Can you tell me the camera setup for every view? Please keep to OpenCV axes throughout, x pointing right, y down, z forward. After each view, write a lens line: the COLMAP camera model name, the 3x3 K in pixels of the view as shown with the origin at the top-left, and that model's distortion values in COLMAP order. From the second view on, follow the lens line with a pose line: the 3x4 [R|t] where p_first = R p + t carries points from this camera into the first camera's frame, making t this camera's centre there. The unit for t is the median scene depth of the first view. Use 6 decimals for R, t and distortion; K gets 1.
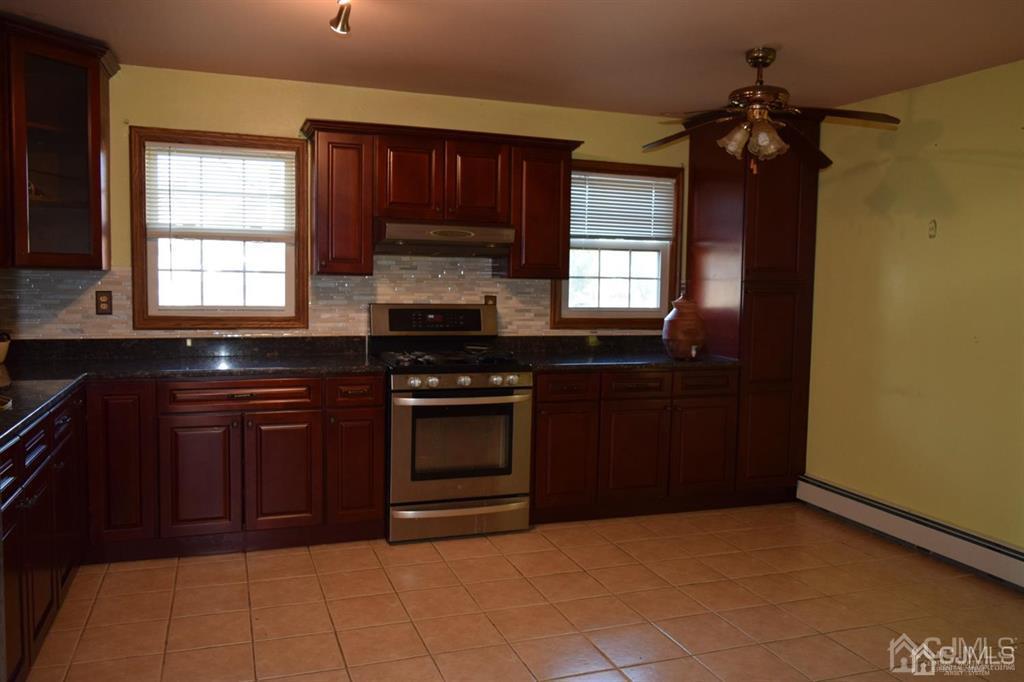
lens RADIAL K [[800.6, 0, 512.0], [0, 800.6, 341.0], [0, 0, 1]] dist [-0.012643, 0.006981]
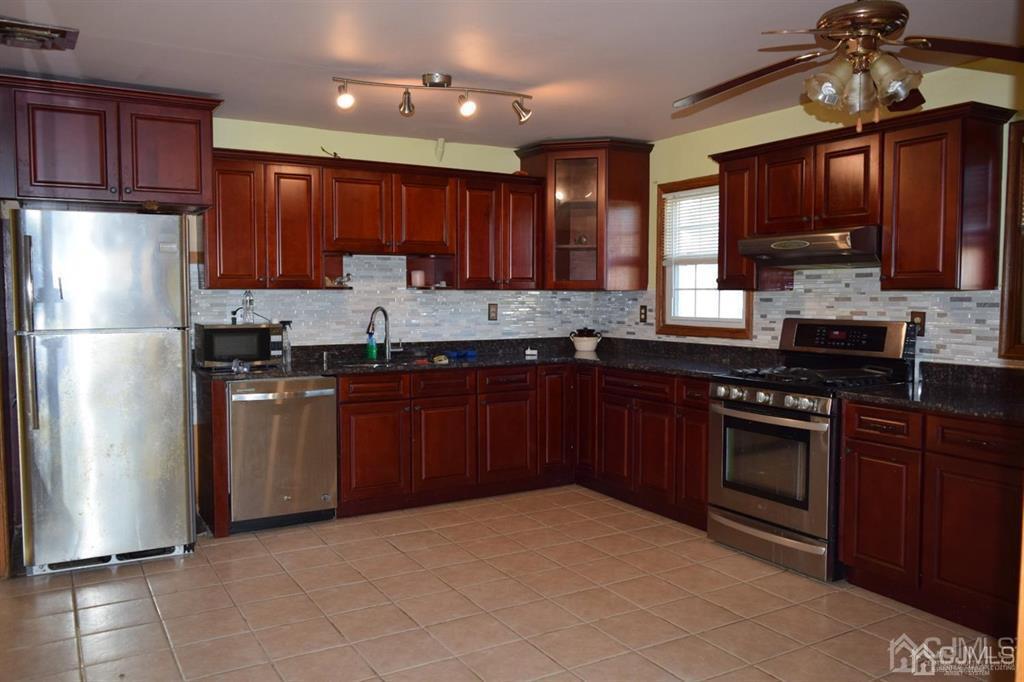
lens RADIAL K [[800.6, 0, 512.0], [0, 800.6, 341.0], [0, 0, 1]] dist [-0.012643, 0.006981]
pose [[0.179386, 0.039761, -0.982975, 0.791623], [-0.072428, 0.997005, 0.027111, -0.020841], [0.981109, 0.066331, 0.181728, 0.497951]]
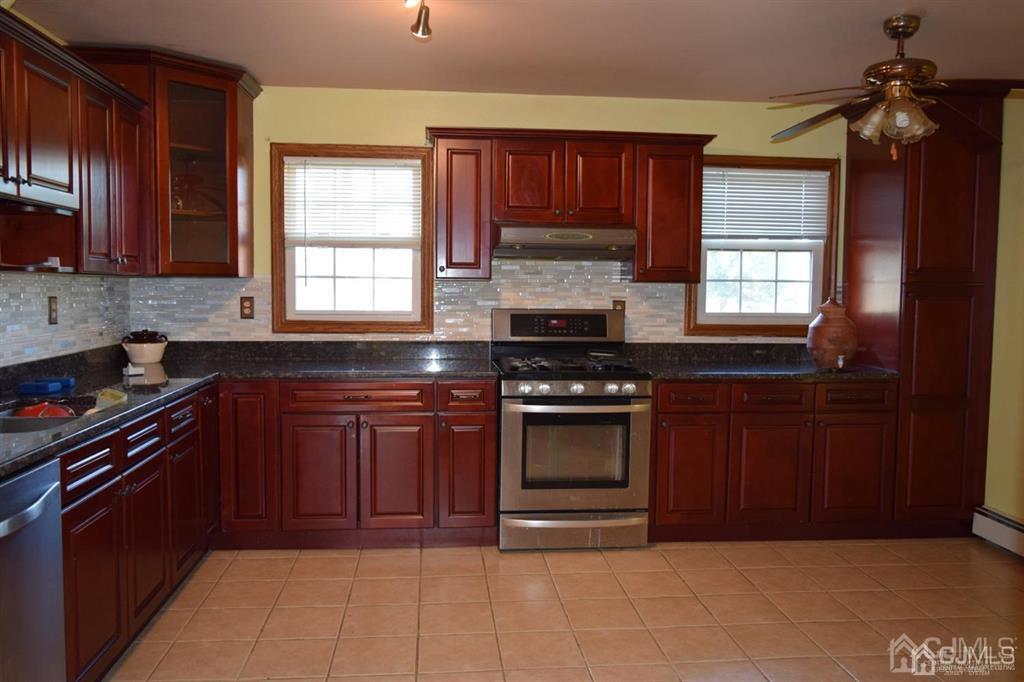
lens RADIAL K [[800.6, 0, 512.0], [0, 800.6, 341.0], [0, 0, 1]] dist [-0.012643, 0.006981]
pose [[0.968419, 0.009489, -0.249149, 0.099336], [-0.011549, 0.999910, -0.006808, 0.000176], [0.249062, 0.009471, 0.968441, 0.042177]]
